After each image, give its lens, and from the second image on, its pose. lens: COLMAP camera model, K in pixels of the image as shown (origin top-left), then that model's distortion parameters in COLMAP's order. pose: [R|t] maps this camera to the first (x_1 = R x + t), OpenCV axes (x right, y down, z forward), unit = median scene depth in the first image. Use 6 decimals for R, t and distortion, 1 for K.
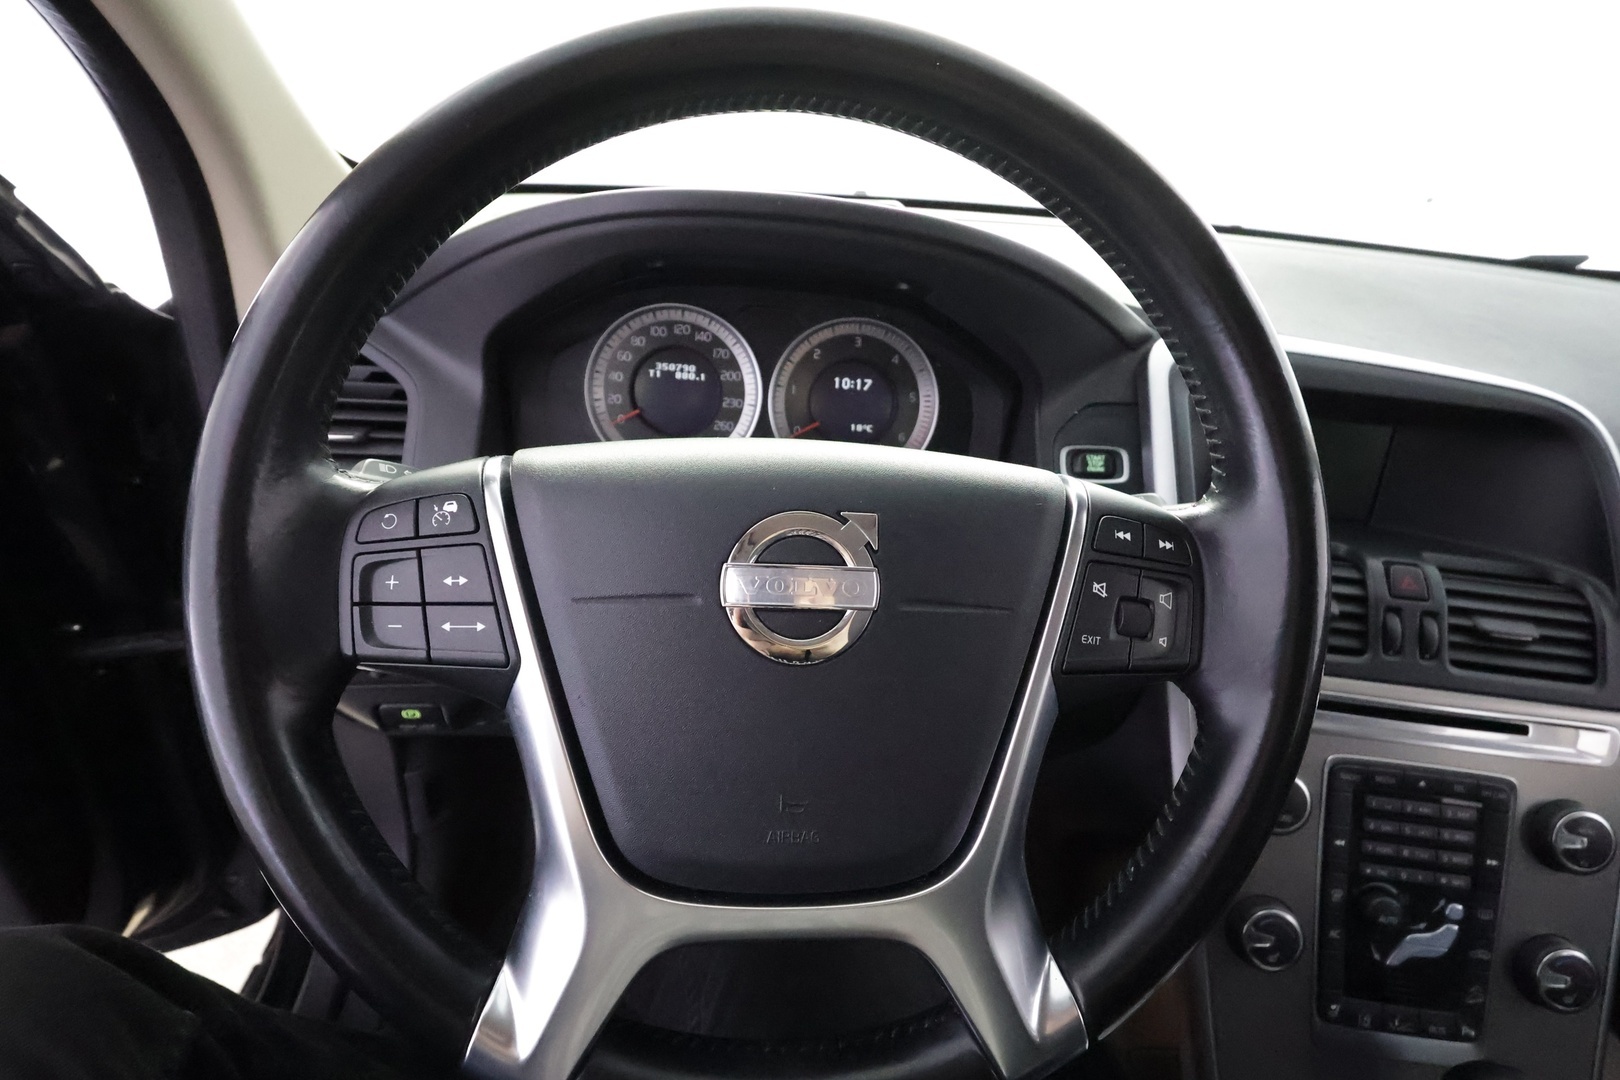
lens RADIAL K [[825.6, 0, 814.8], [0, 825.6, 540.6], [0, 0, 1]] dist [-0.005750, 0.004129]
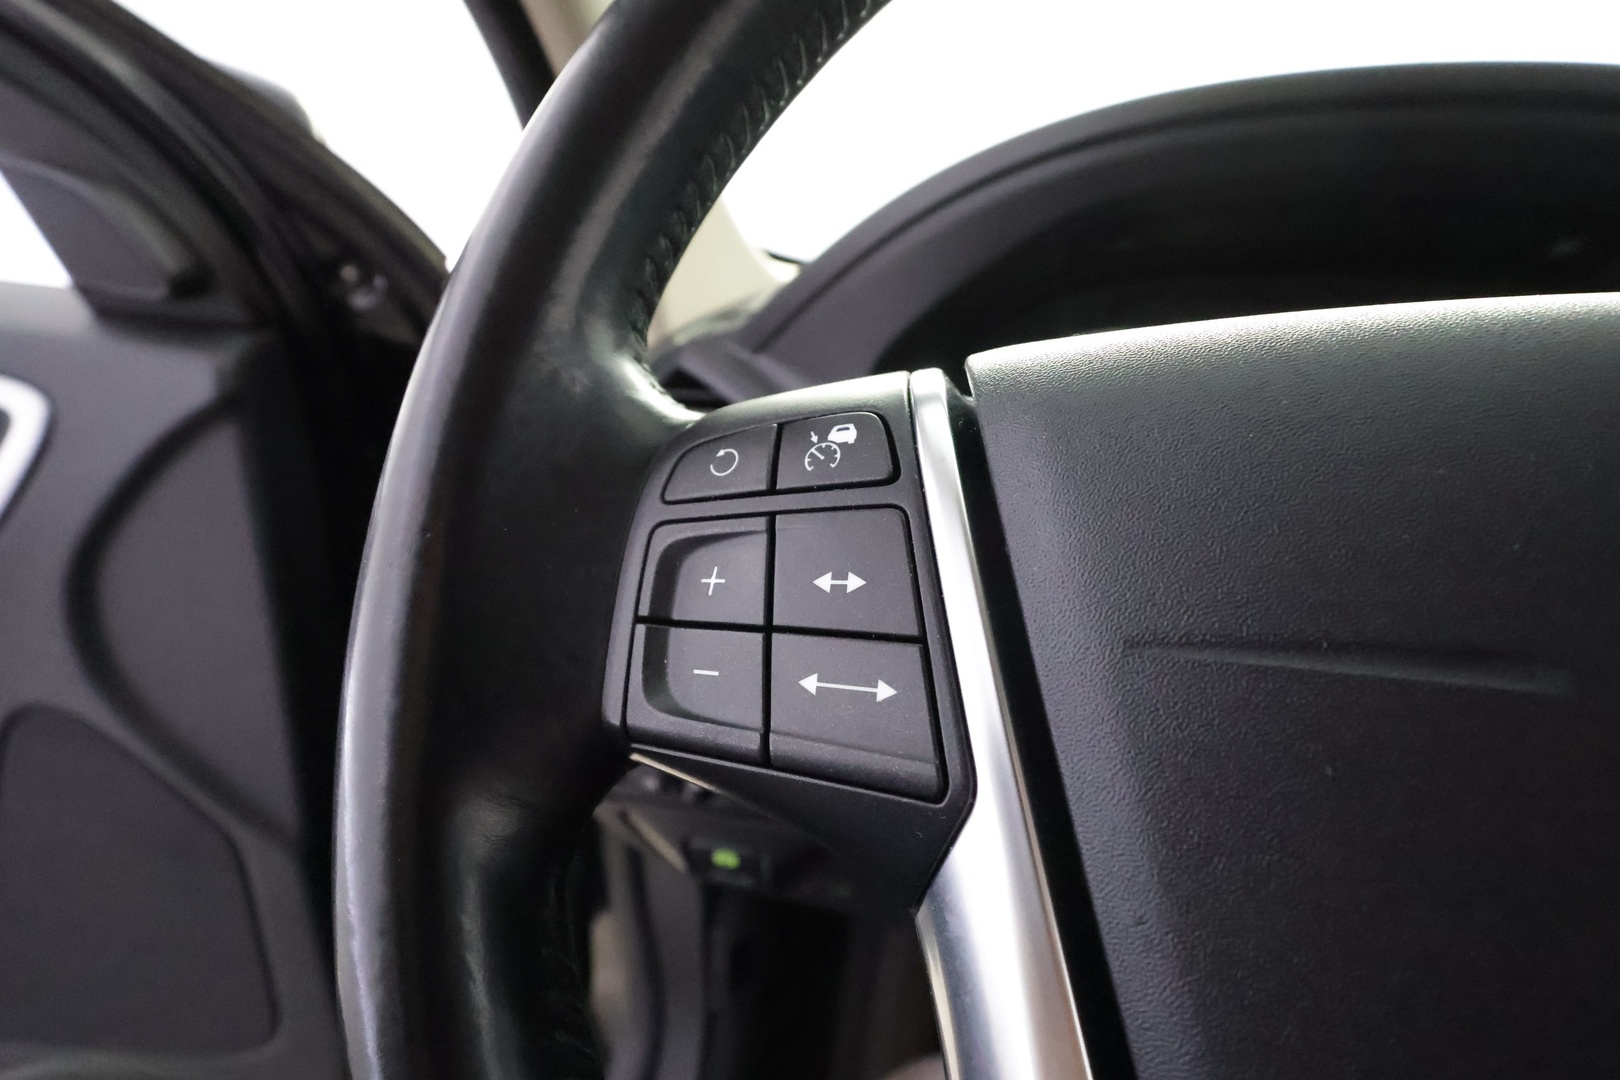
lens RADIAL K [[867.3, 0, 813.6], [0, 867.3, 536.4], [0, 0, 1]] dist [0.009249, -0.003157]
pose [[0.921510, 0.036820, -0.386604, -0.147370], [-0.108925, 0.980042, -0.166294, 0.056631], [0.372765, 0.195353, 0.907129, 0.310663]]
